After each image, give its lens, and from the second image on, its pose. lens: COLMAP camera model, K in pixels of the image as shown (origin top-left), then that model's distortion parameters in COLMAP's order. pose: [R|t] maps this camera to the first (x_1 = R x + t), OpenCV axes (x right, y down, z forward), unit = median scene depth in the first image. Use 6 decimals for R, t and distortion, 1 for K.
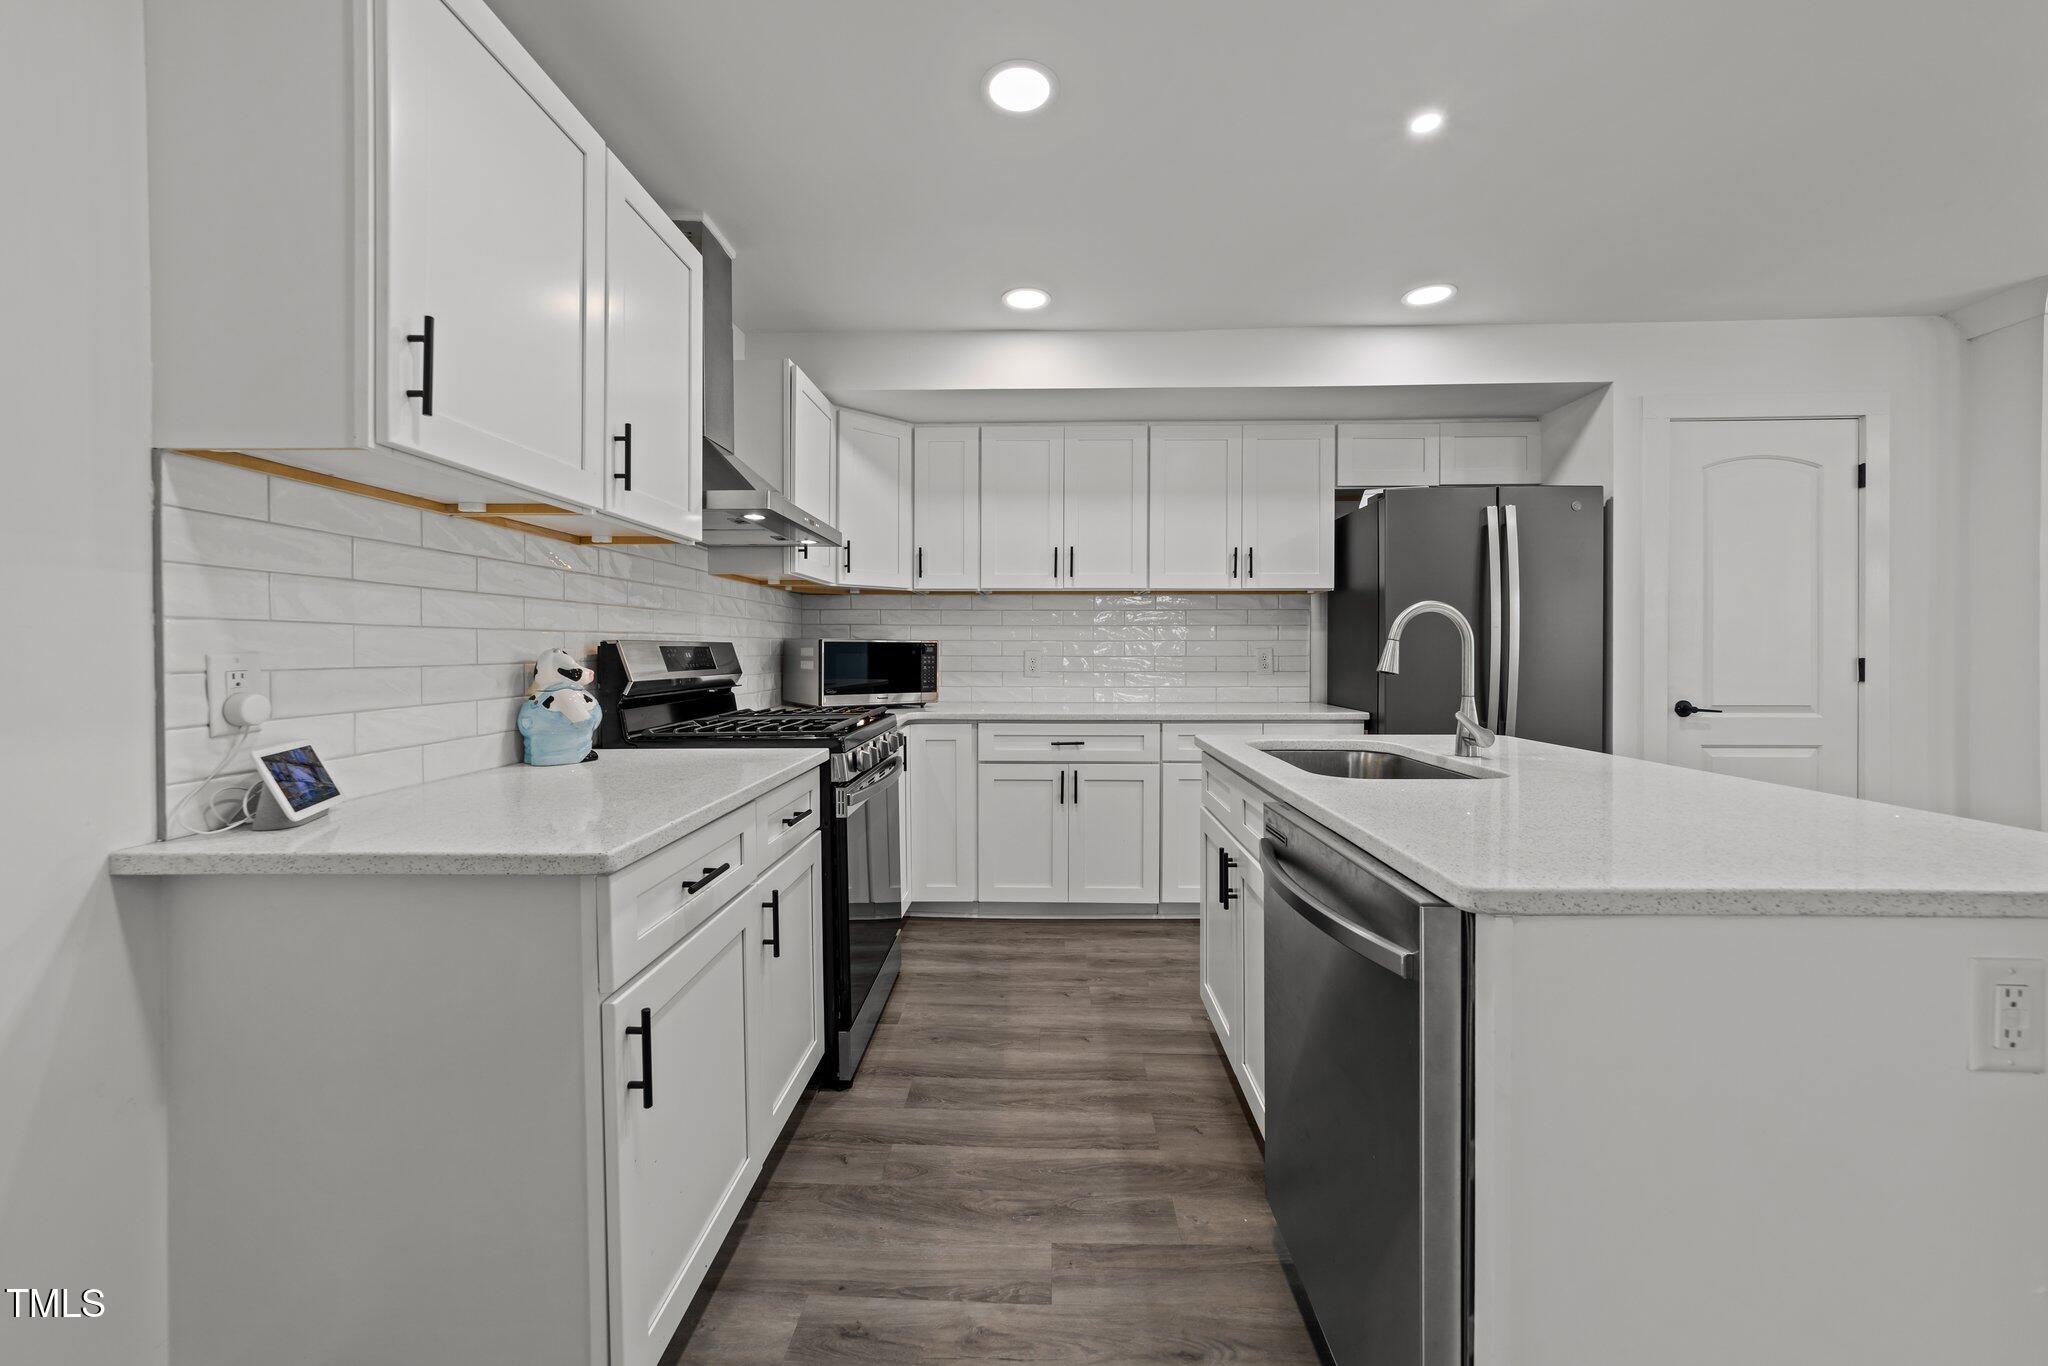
lens RADIAL K [[791.5, 0, 1024.2], [0, 791.5, 652.2], [0, 0, 1]] dist [-0.017607, 0.007633]
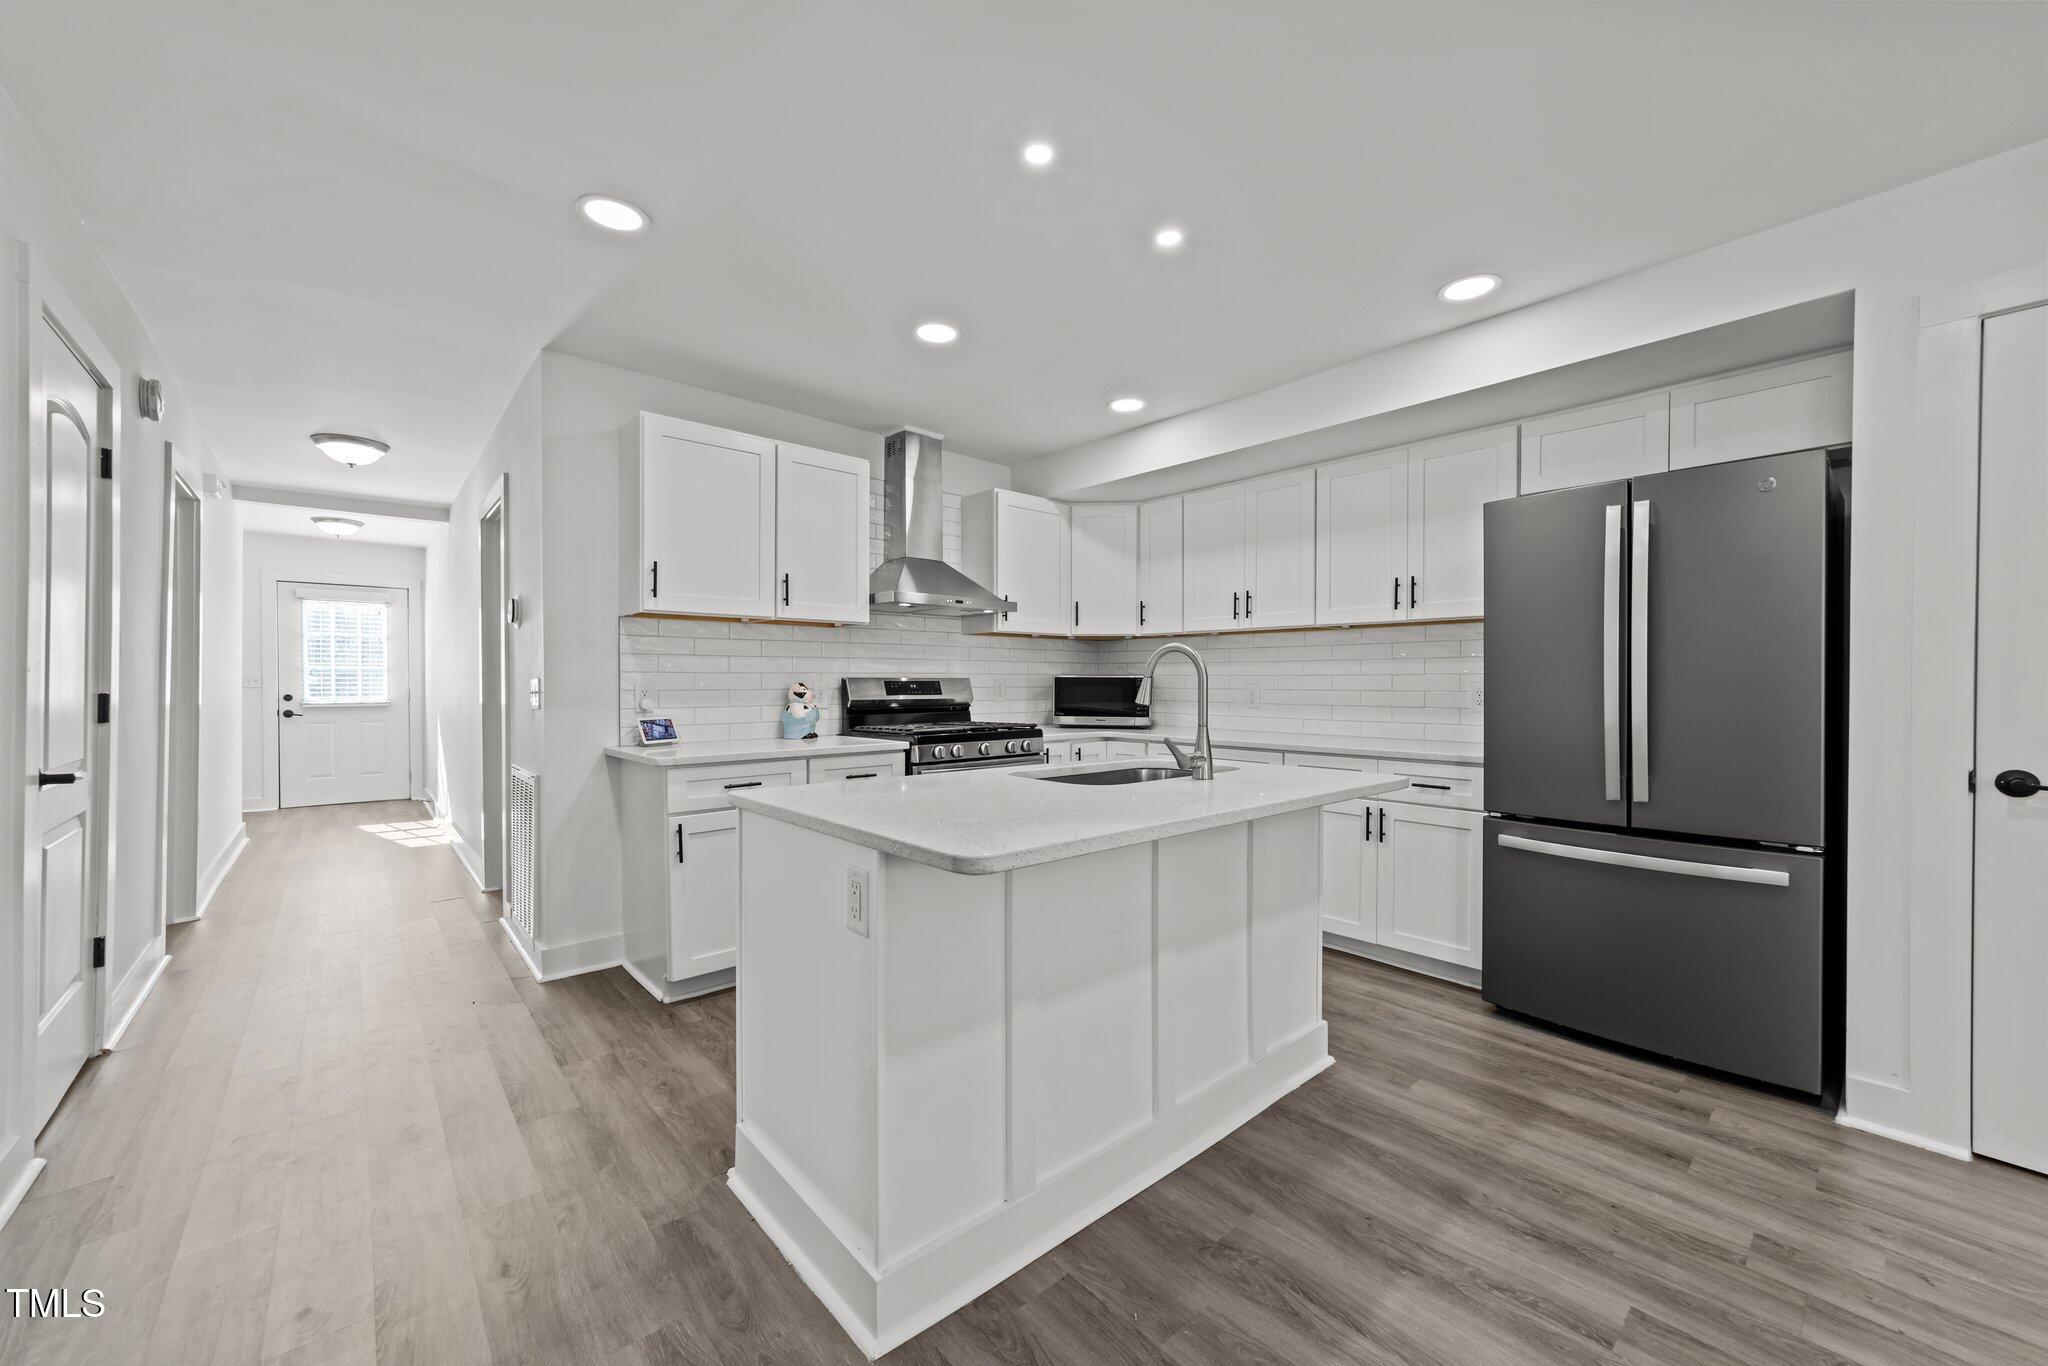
lens RADIAL K [[776.3, 0, 1024.0], [0, 776.3, 683.0], [0, 0, 1]] dist [-0.025470, 0.010649]
pose [[0.687154, 0.002734, -0.726507, 1.084492], [-0.003801, 0.999993, 0.000168, -0.004772], [0.726502, 0.002646, 0.687159, 0.043690]]
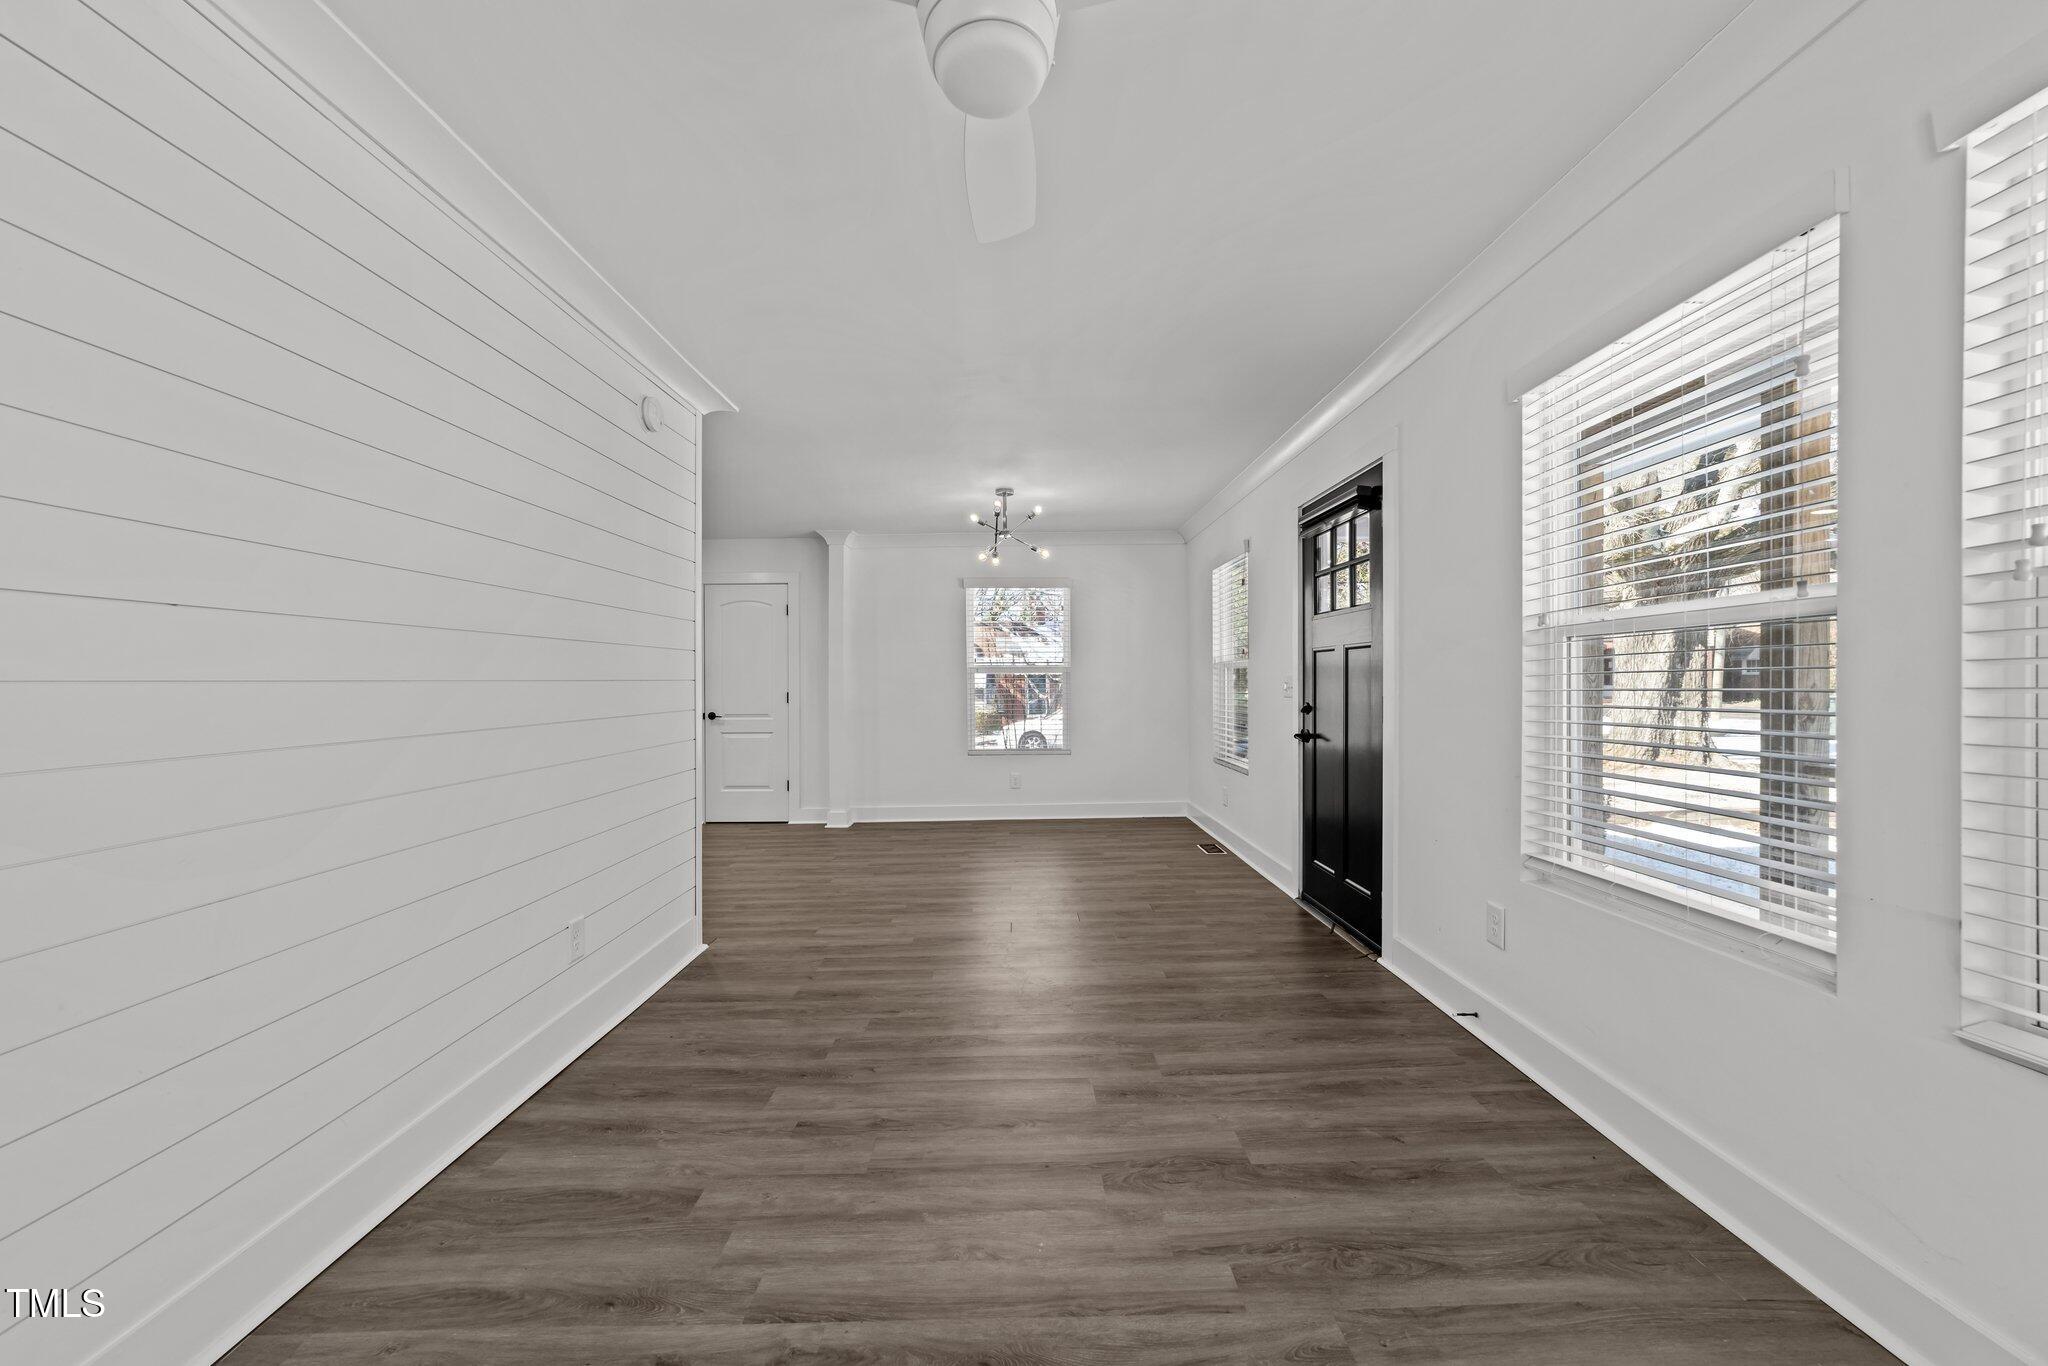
lens RADIAL K [[776.3, 0, 1024.0], [0, 776.3, 683.0], [0, 0, 1]] dist [-0.025470, 0.010649]
pose [[0.998847, -0.005975, 0.047632, 2.350323], [0.006014, 0.999982, -0.000680, -0.018877], [-0.047627, 0.000965, 0.998865, -1.754516]]
